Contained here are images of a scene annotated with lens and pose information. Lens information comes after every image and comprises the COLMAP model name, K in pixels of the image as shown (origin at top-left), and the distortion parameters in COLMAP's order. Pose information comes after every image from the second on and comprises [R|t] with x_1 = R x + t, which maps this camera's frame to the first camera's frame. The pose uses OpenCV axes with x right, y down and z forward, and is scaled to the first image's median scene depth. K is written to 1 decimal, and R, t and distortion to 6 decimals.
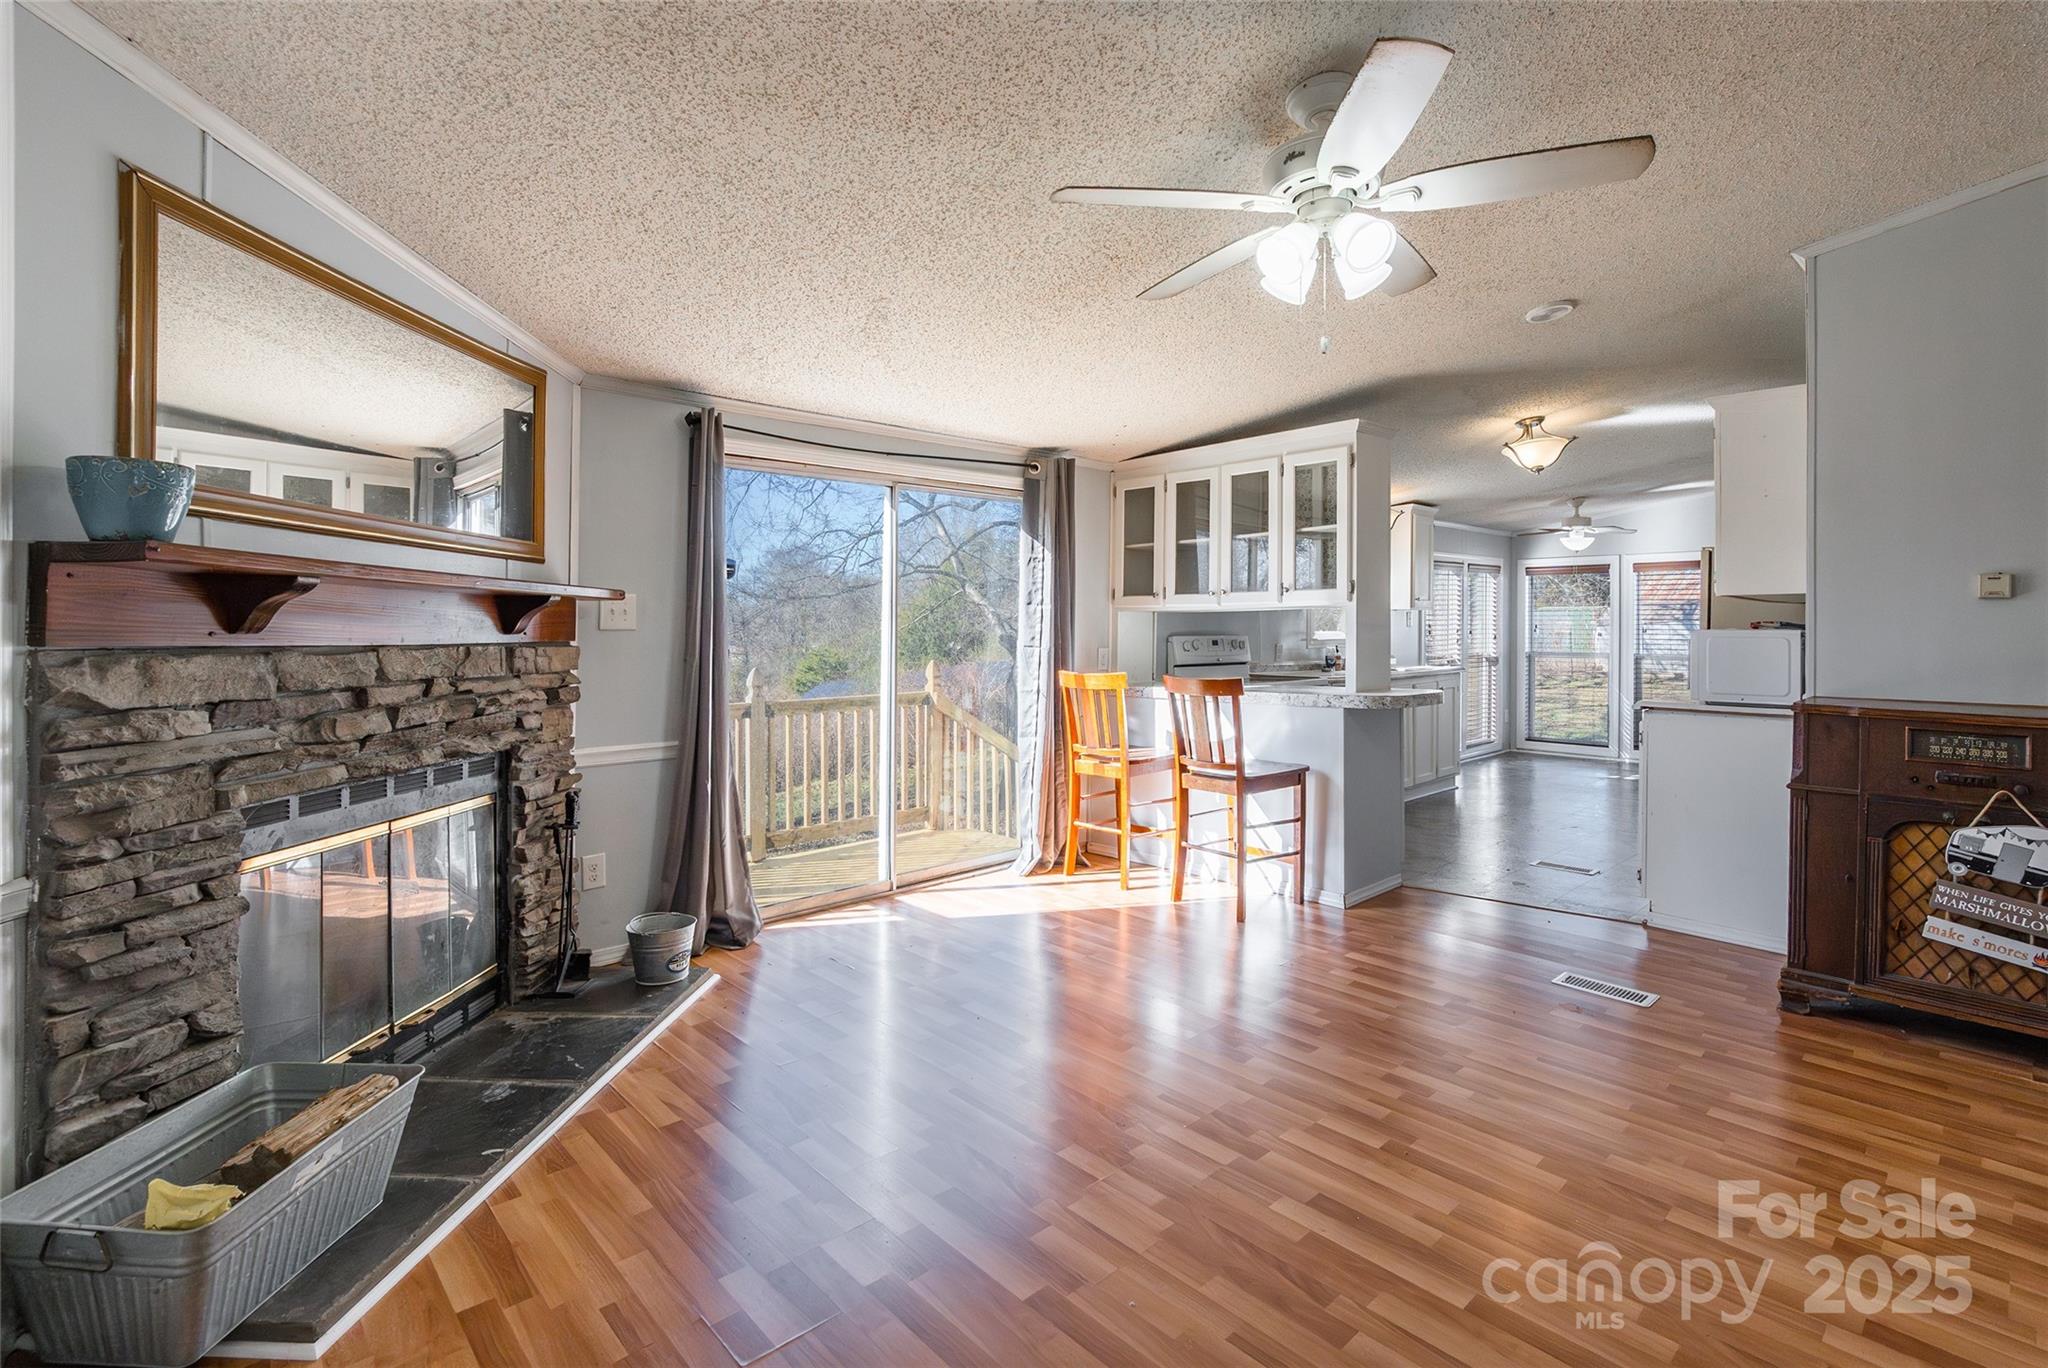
lens RADIAL K [[958.9, 0, 1024.4], [0, 958.9, 616.3], [0, 0, 1]] dist [-0.014556, 0.001032]
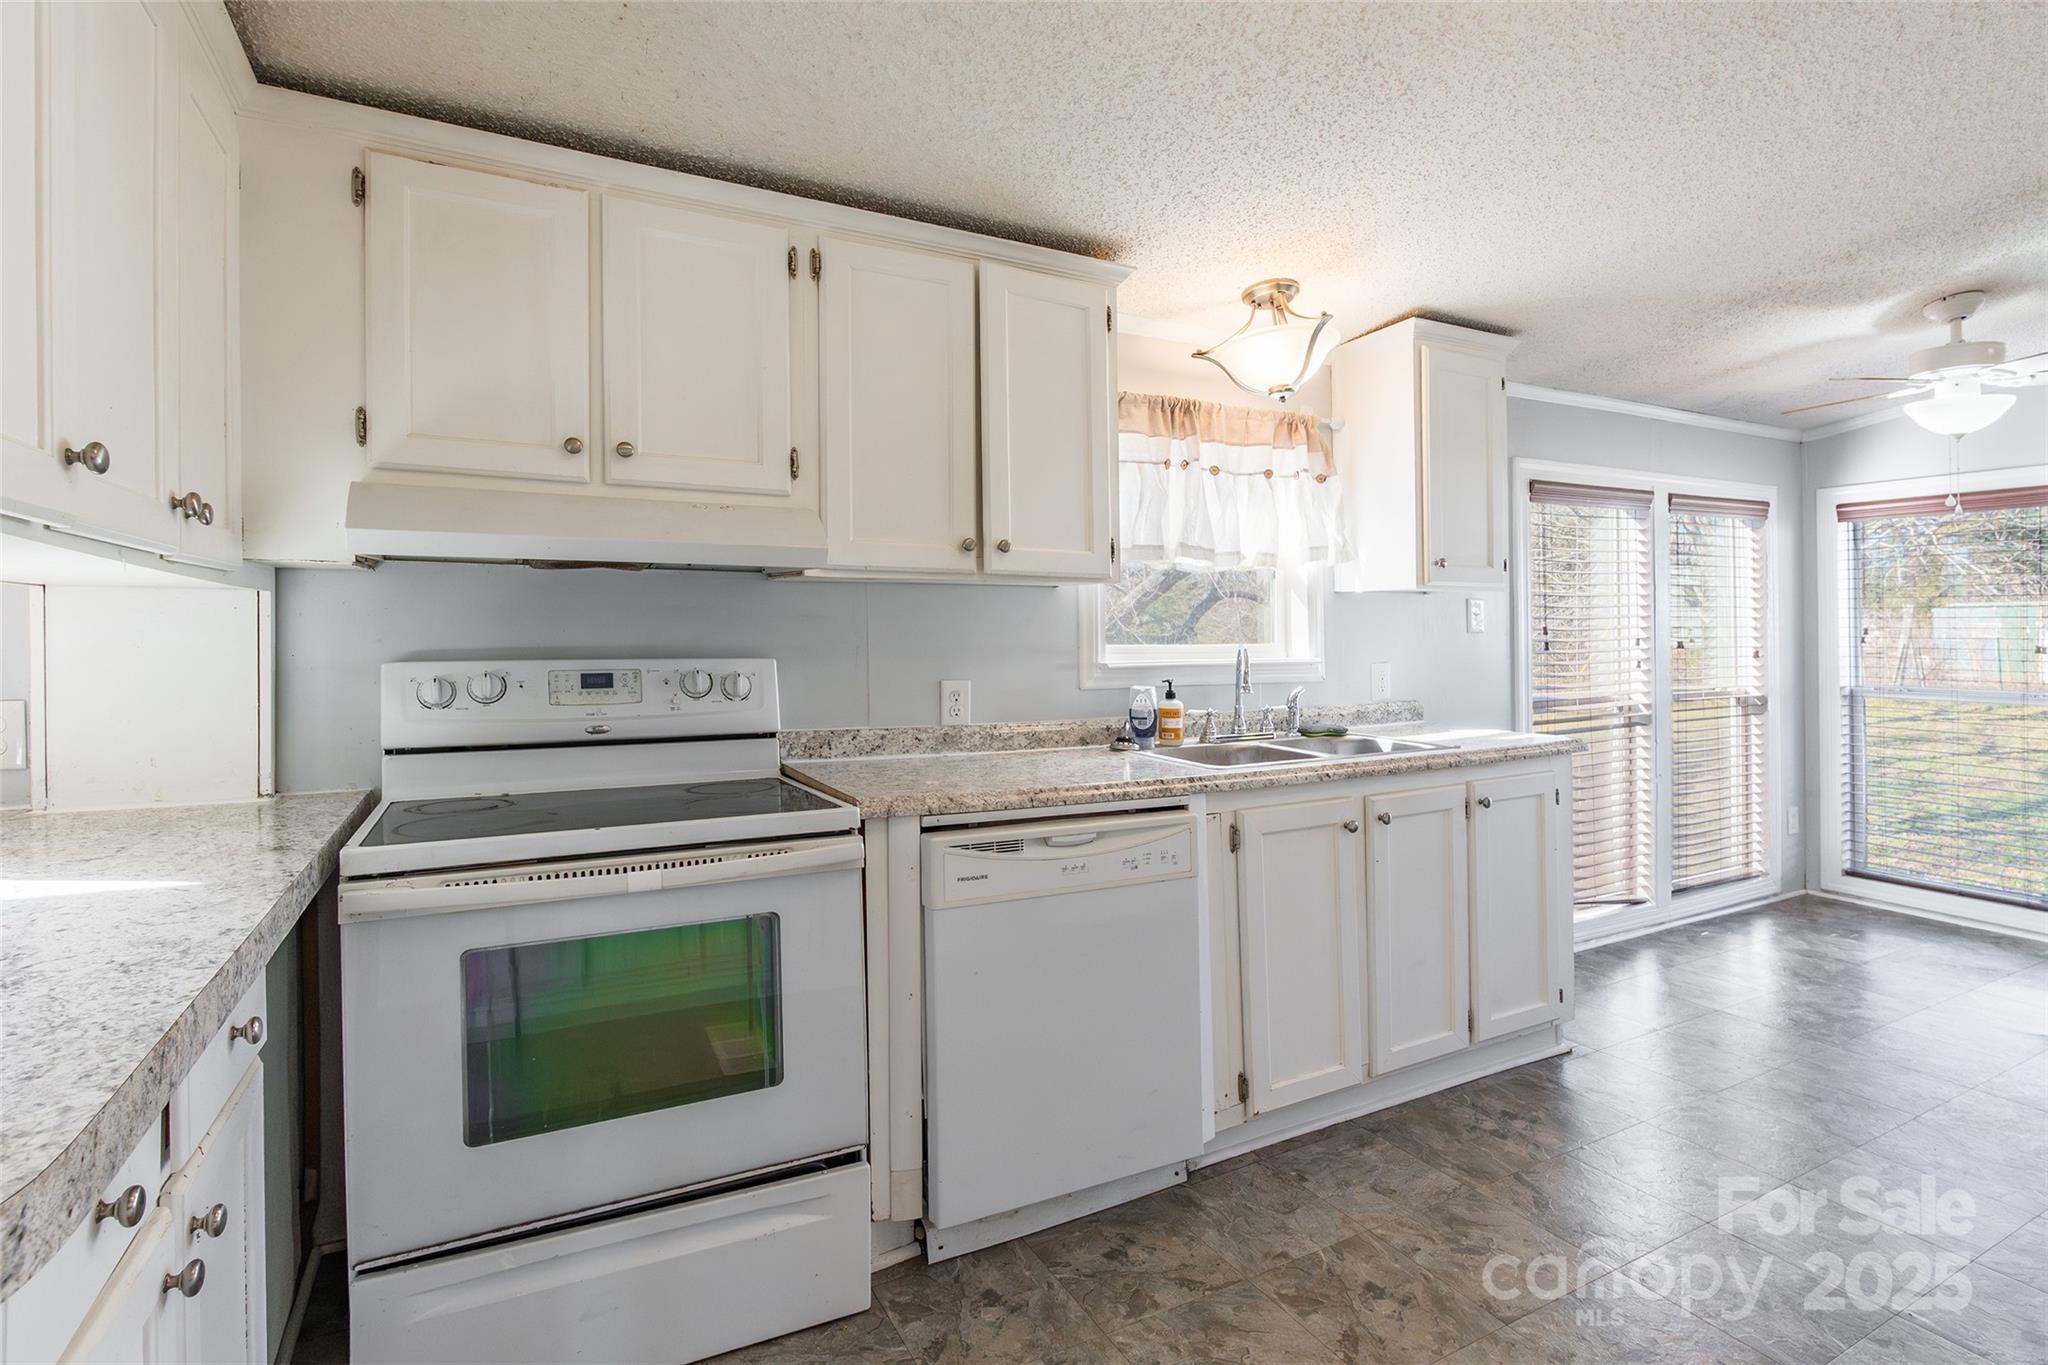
lens RADIAL K [[980.6, 0, 987.5], [0, 980.6, 614.6], [0, 0, 1]] dist [-0.008359, 0.000496]
pose [[0.958058, -0.004987, -0.286530, 0.271114], [0.003500, 0.999978, -0.005702, 0.003830], [0.286552, 0.004460, 0.958054, 0.439312]]
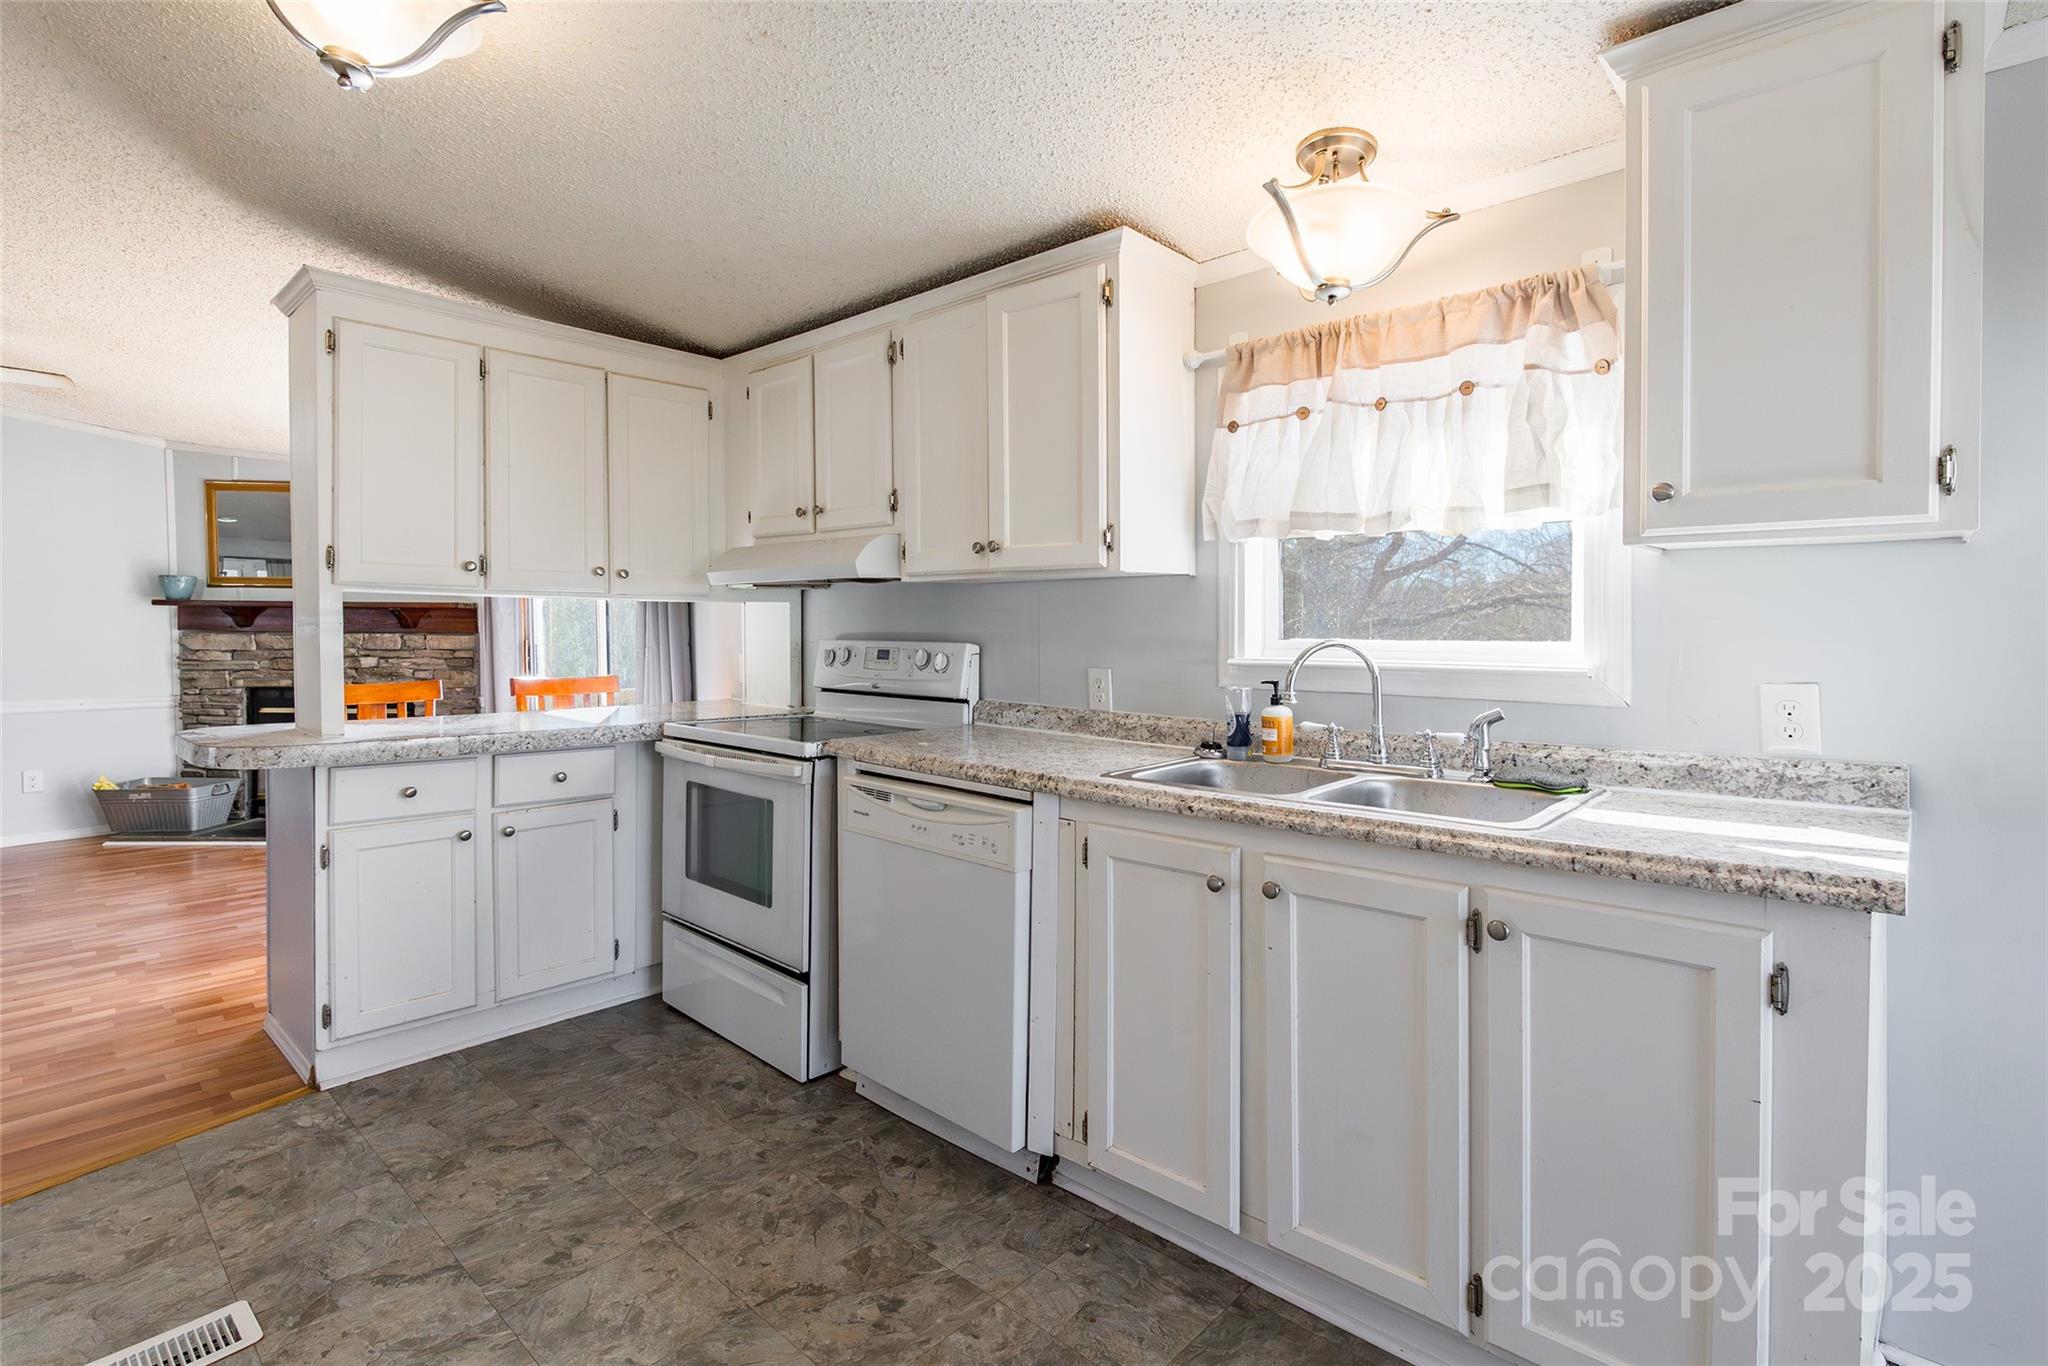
lens RADIAL K [[969.1, 0, 1035.7], [0, 969.1, 634.9], [0, 0, 1]] dist [-0.007972, 0.000149]
pose [[0.078577, 0.013278, -0.996820, 0.463582], [0.011346, 0.999835, 0.014212, 0.006231], [0.996843, -0.012427, 0.078414, 0.651106]]
